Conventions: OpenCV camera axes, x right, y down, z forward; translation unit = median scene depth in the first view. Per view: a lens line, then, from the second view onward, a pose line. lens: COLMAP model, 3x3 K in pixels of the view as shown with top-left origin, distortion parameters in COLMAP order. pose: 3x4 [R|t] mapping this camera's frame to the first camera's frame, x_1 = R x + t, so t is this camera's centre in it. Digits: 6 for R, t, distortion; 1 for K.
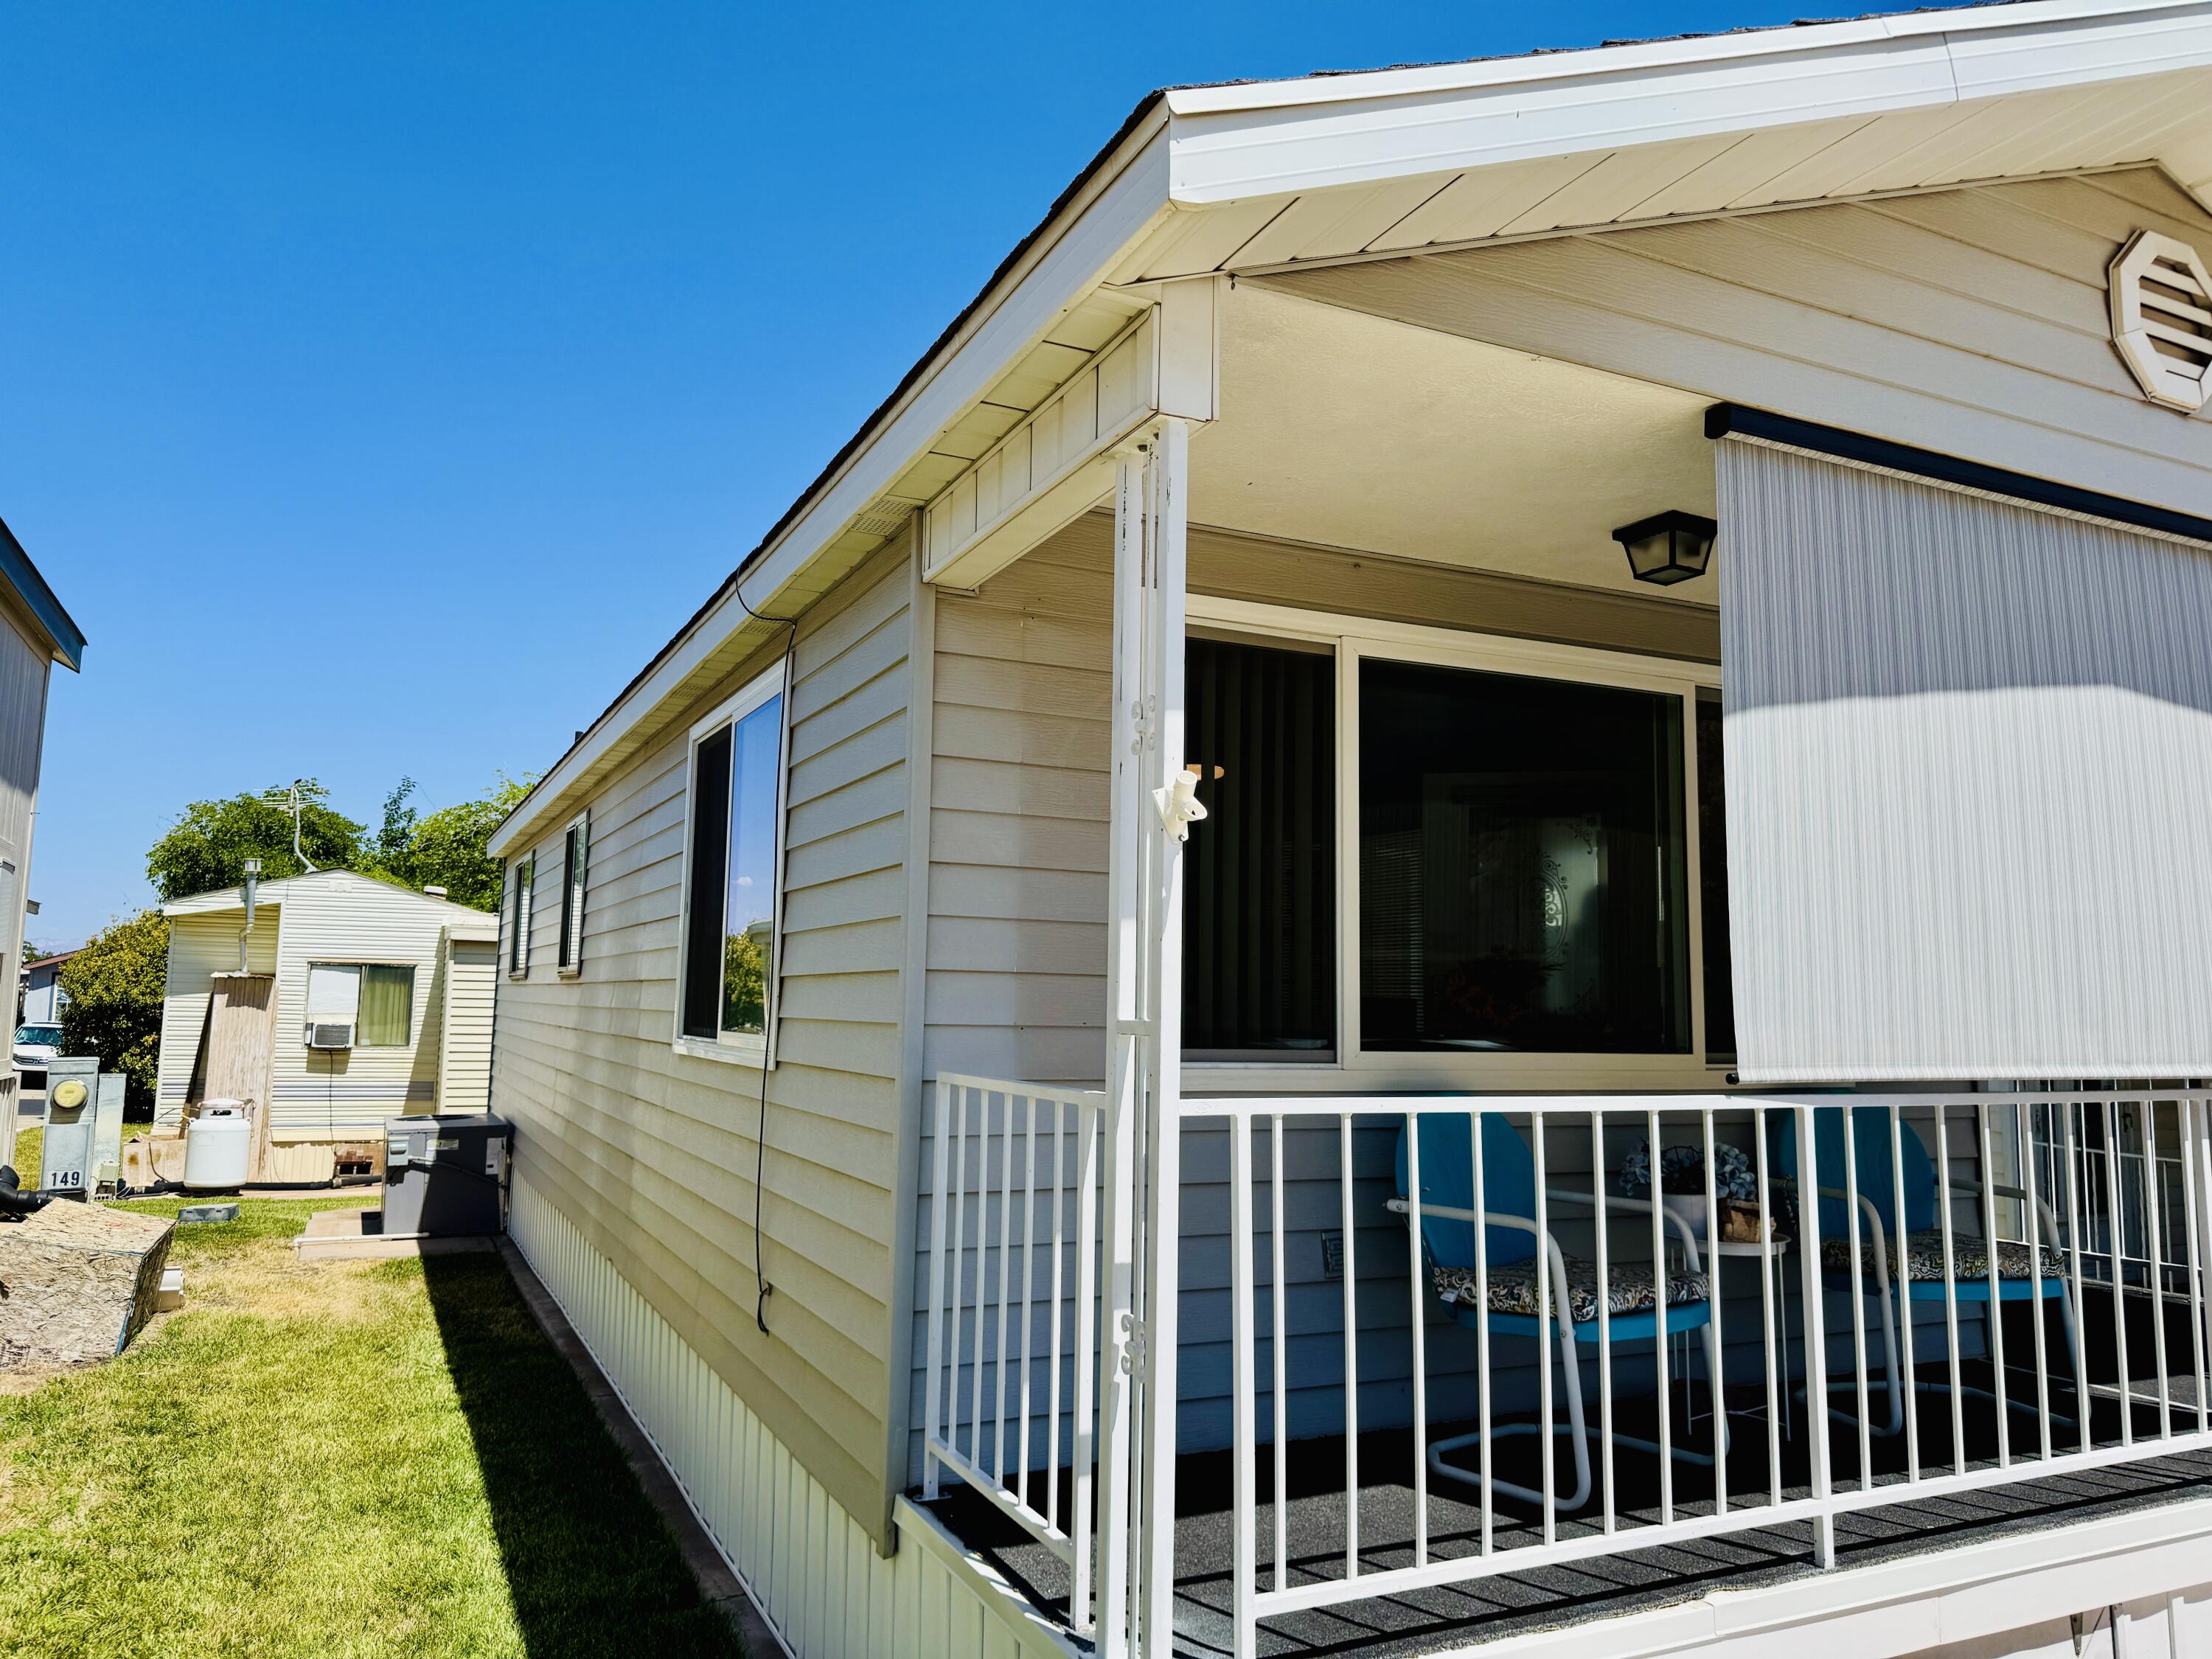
lens RADIAL K [[1536.3, 0, 1101.9], [0, 1536.3, 841.9], [0, 0, 1]] dist [0.071508, -0.070373]
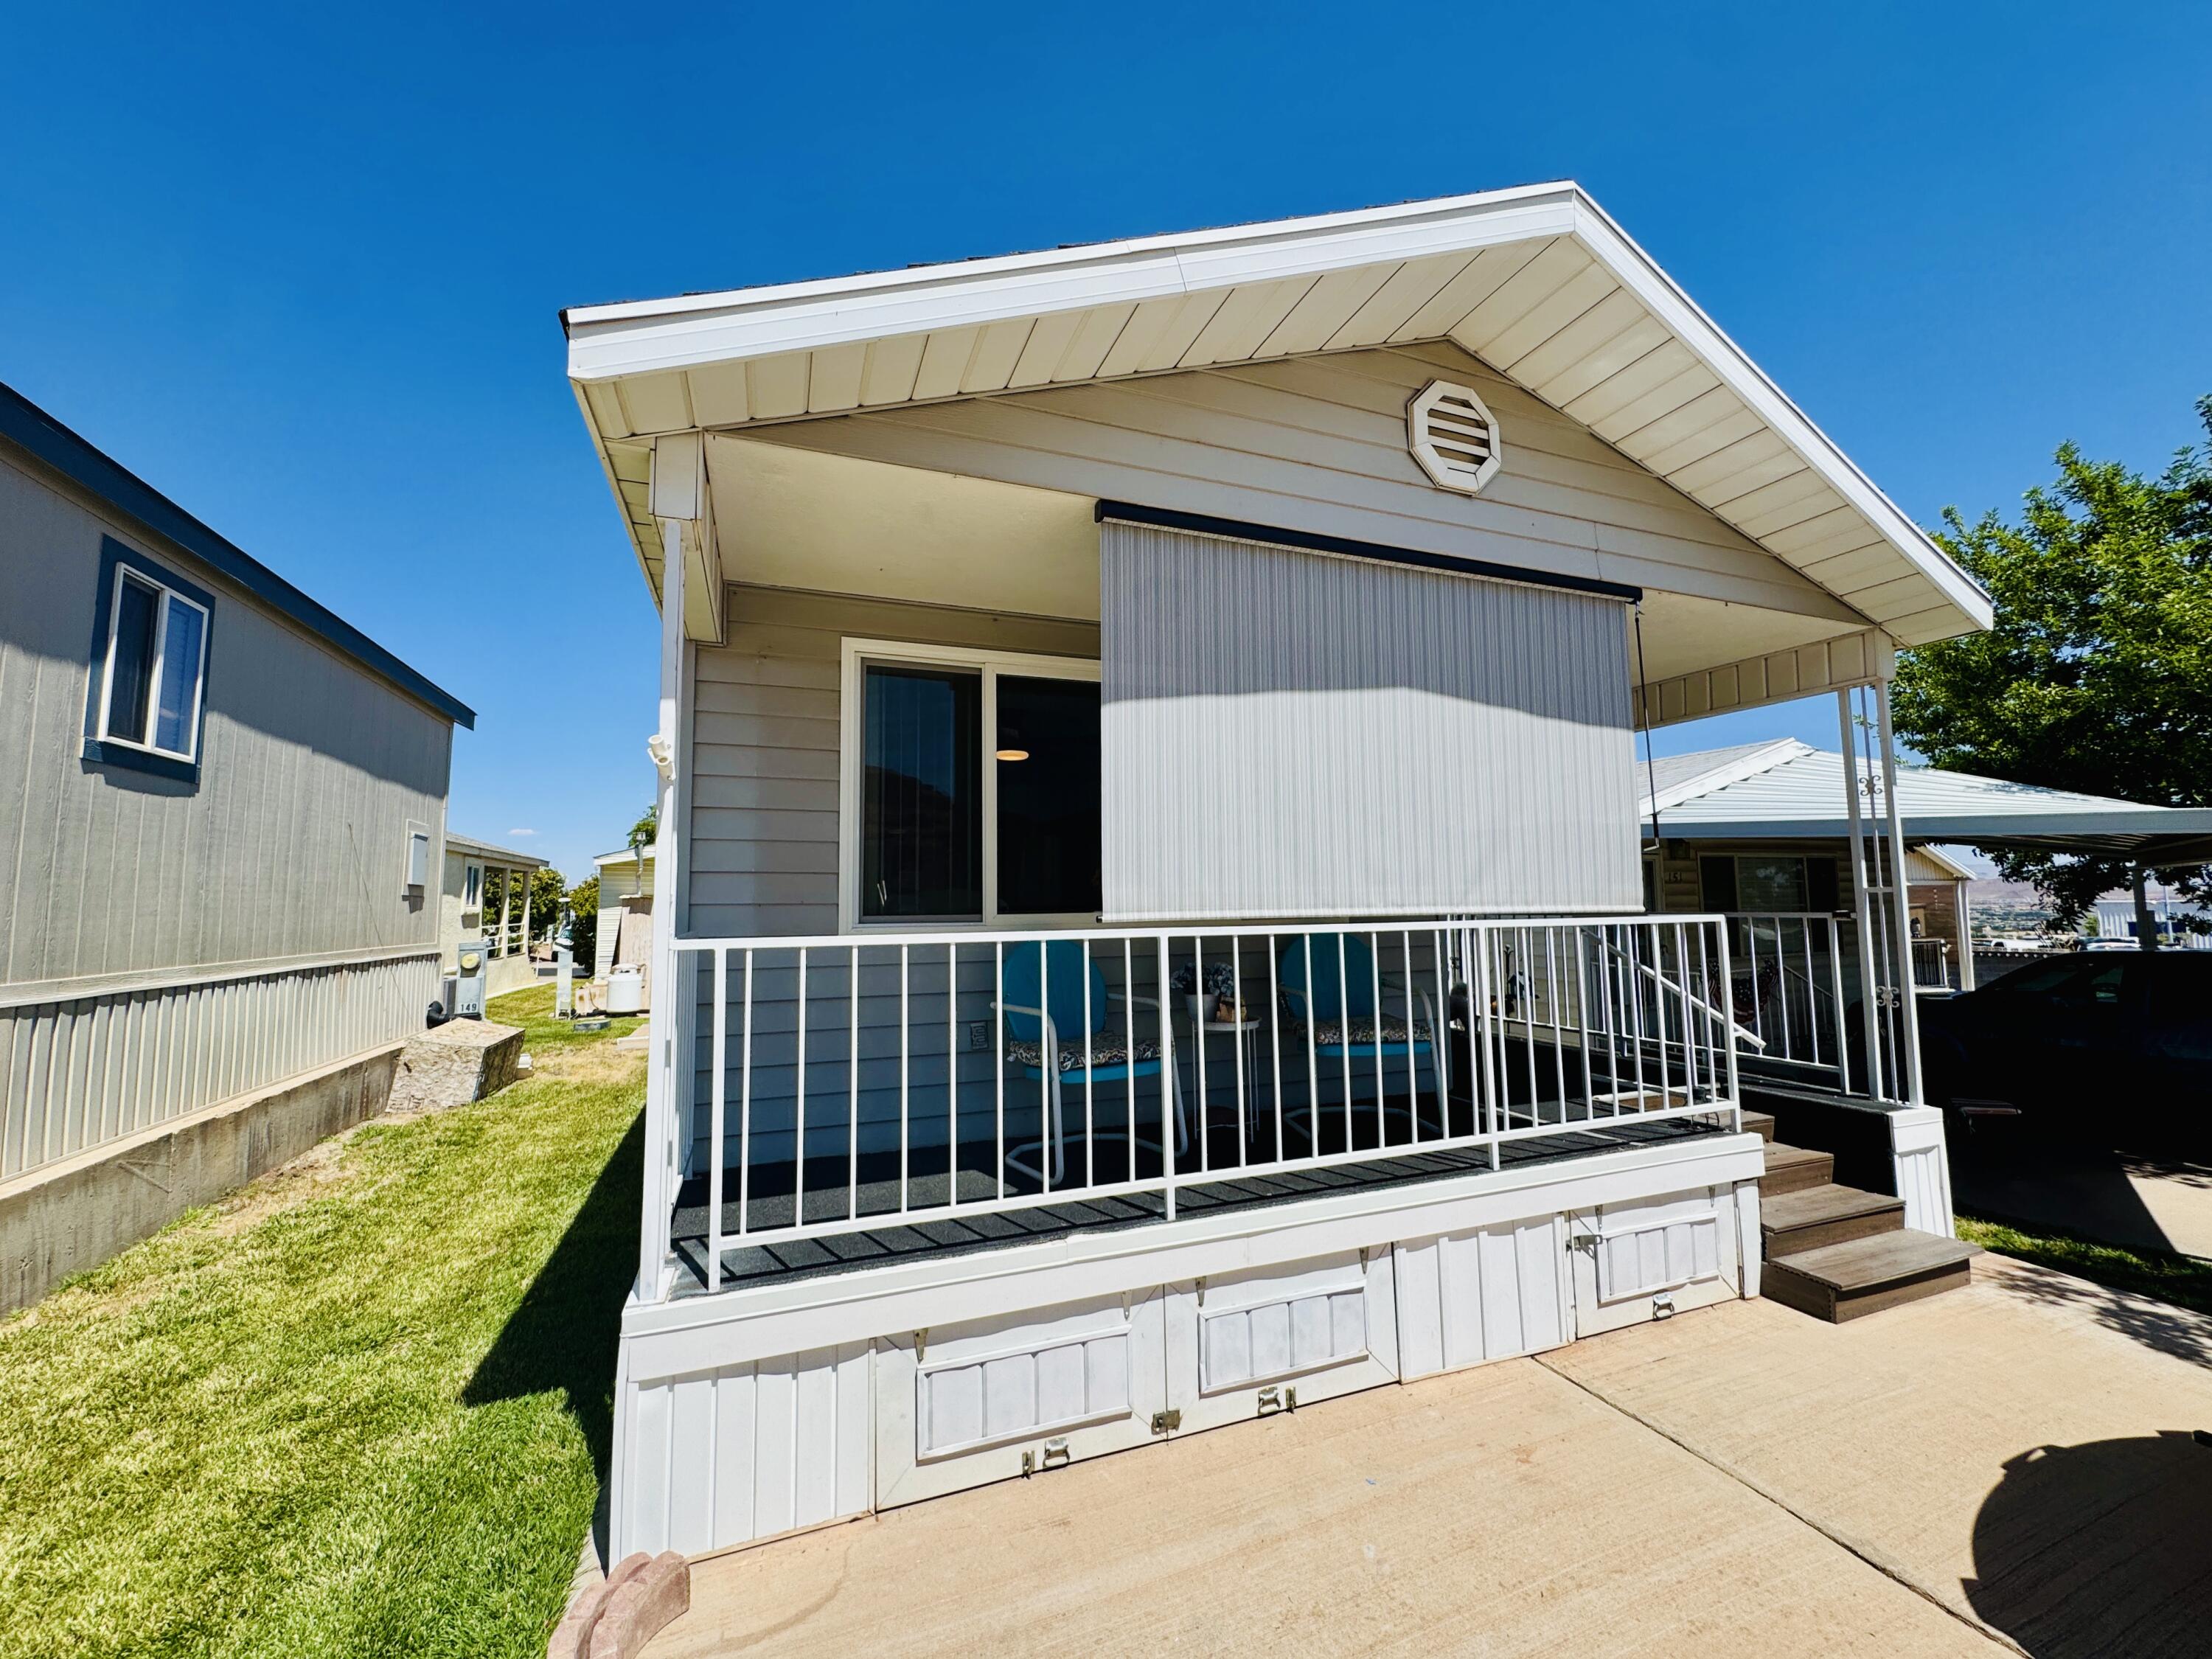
lens RADIAL K [[882.3, 0, 1107.0], [0, 882.3, 826.8], [0, 0, 1]] dist [-0.003730, 0.000440]
pose [[0.996464, -0.036209, -0.075817, 0.395144], [0.037632, 0.999140, 0.017425, 0.033286], [0.075121, -0.020217, 0.996969, 0.078187]]
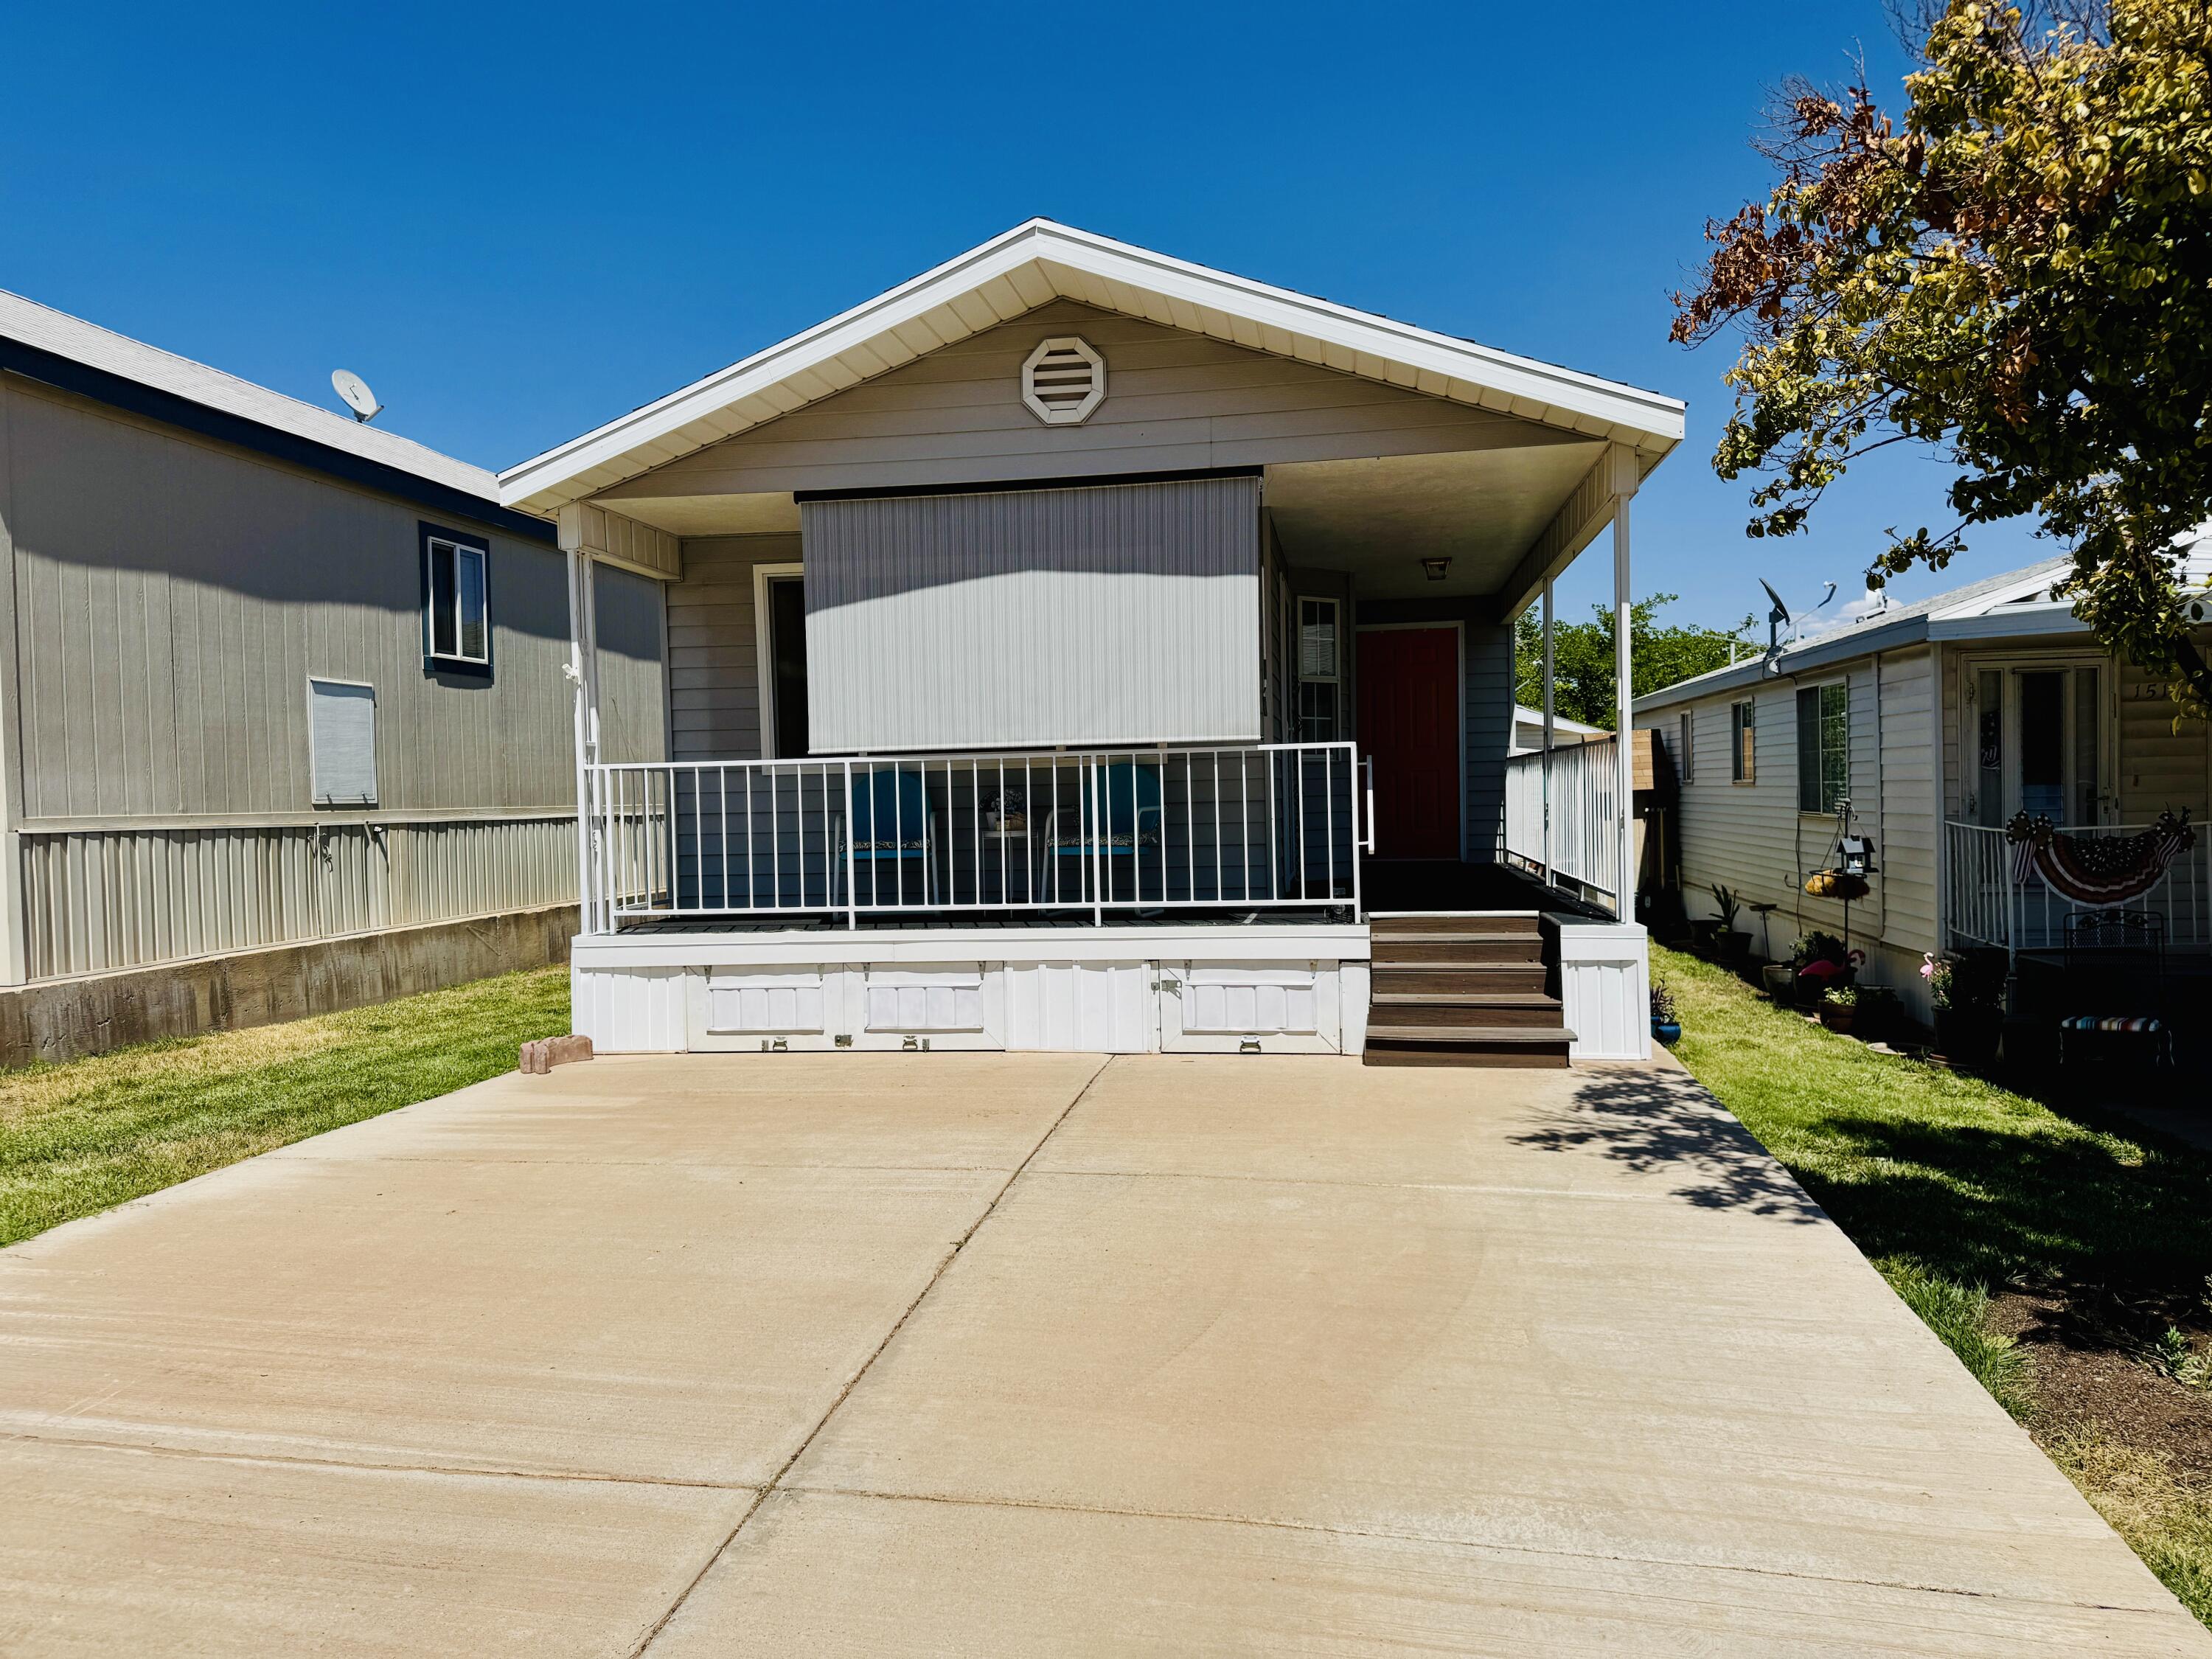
lens RADIAL K [[1546.3, 0, 1101.3], [0, 1546.3, 823.5], [0, 0, 1]] dist [0.149555, -0.270799]
pose [[0.818791, -0.027700, -0.573423, 1.943657], [0.100332, 0.990368, 0.095422, 0.057210], [0.565257, -0.135664, 0.813683, -0.753537]]
